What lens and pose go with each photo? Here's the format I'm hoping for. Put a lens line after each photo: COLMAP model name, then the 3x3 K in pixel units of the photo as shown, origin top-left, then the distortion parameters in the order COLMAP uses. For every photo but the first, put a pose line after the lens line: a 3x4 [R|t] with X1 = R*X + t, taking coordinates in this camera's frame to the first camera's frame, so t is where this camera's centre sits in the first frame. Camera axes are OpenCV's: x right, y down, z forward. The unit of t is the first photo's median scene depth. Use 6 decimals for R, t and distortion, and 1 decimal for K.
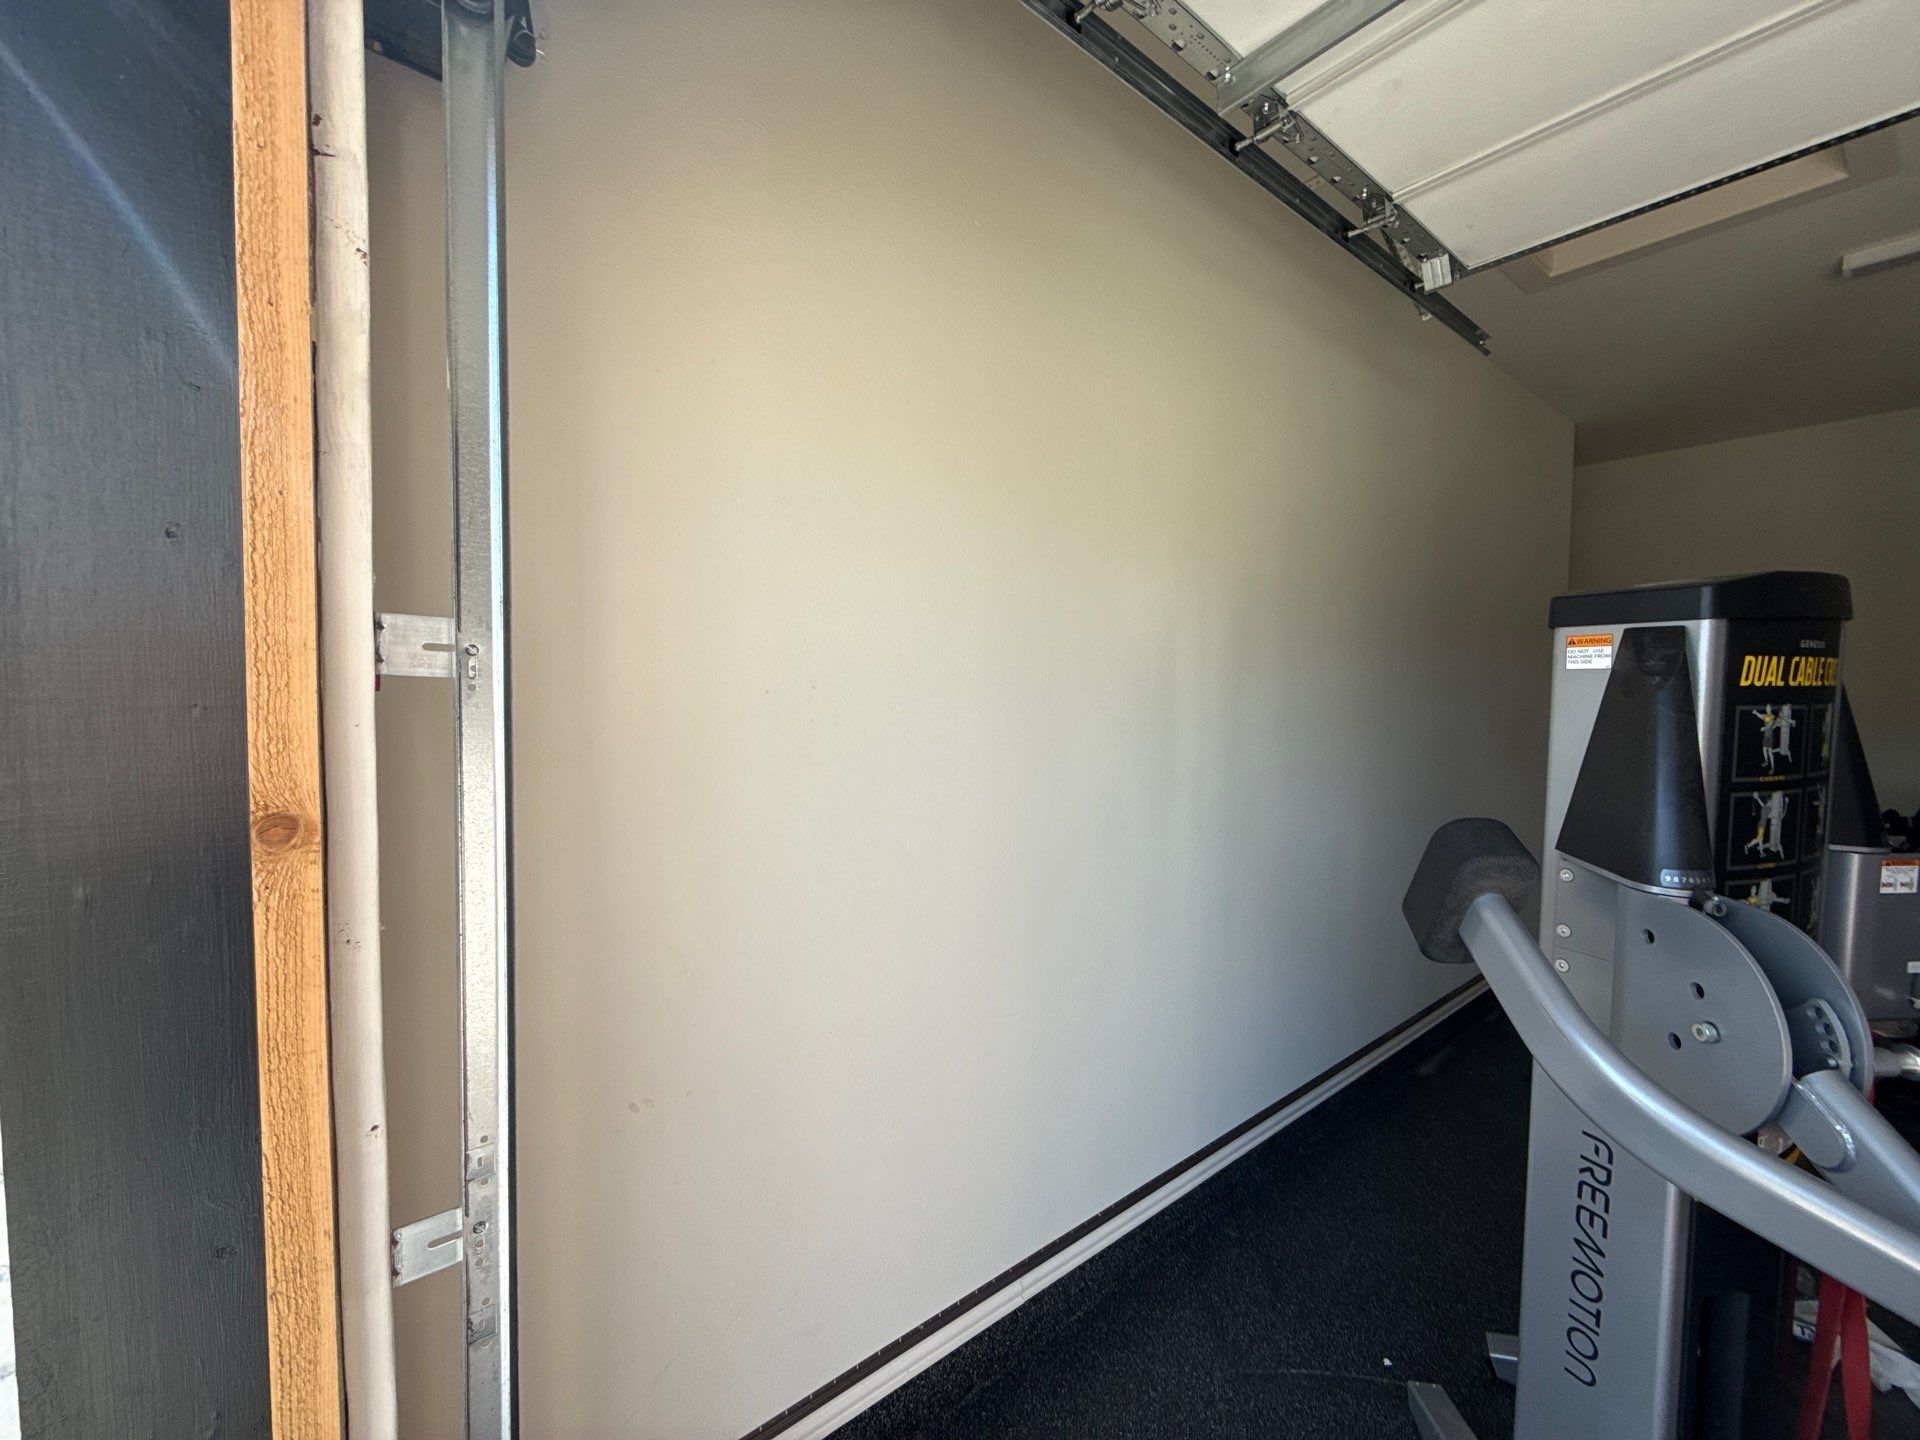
lens RADIAL K [[755.5, 0, 964.2], [0, 755.5, 714.3], [0, 0, 1]] dist [0.001830, 0.000183]
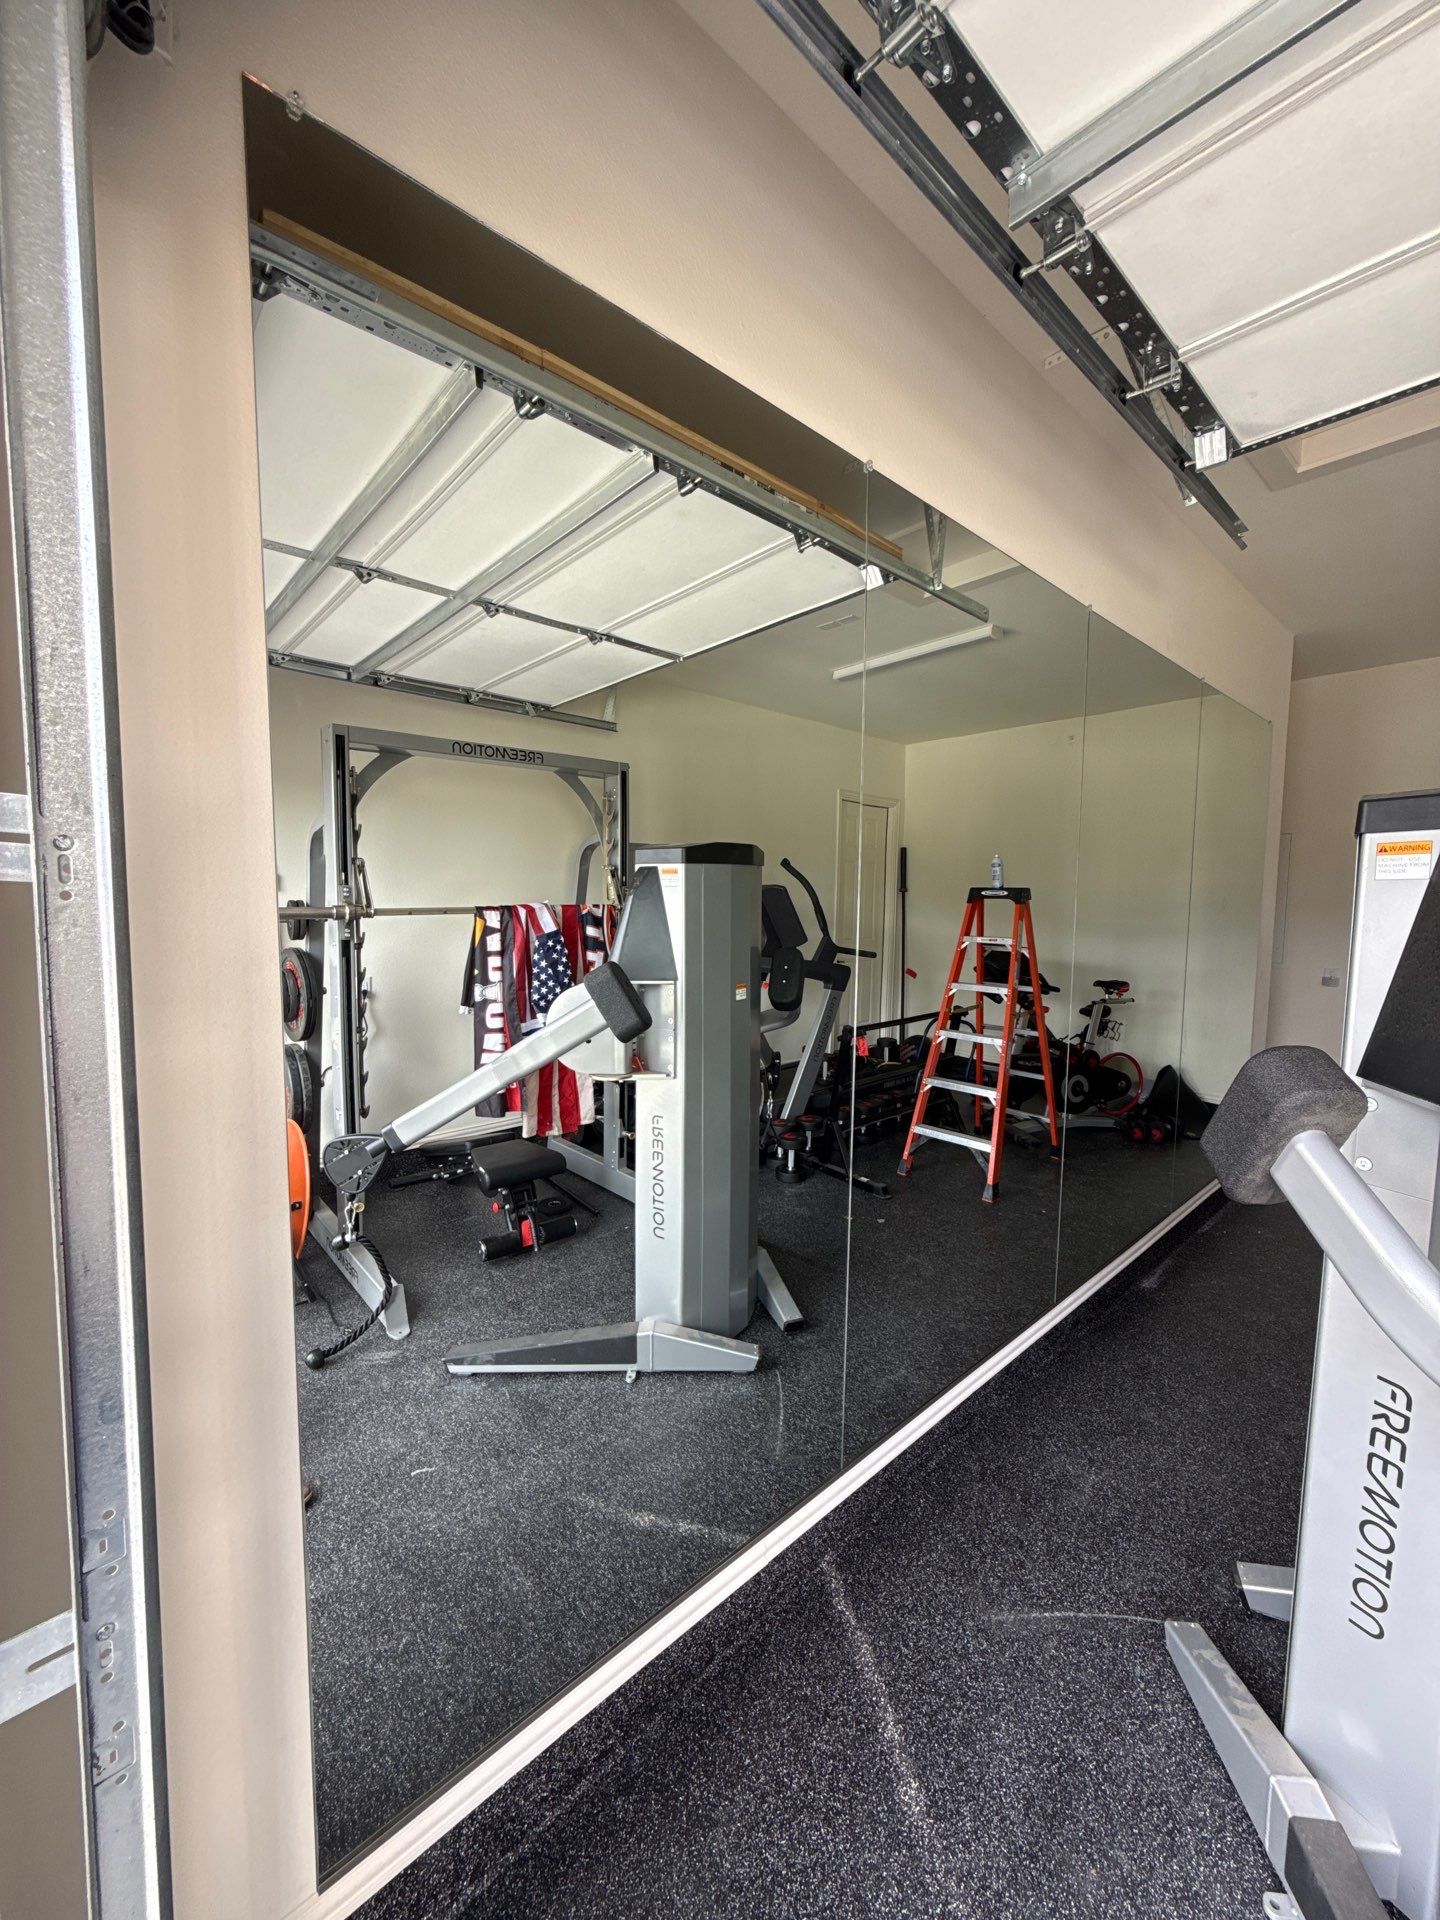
lens RADIAL K [[753.6, 0, 720.0], [0, 753.6, 960.0], [0, 0, 1]] dist [-0.001356, 0.000019]
pose [[0.997544, -0.004728, 0.069887, -0.049173], [0.001834, 0.999141, 0.041410, -0.001690], [-0.070023, -0.041180, 0.996695, 0.136269]]
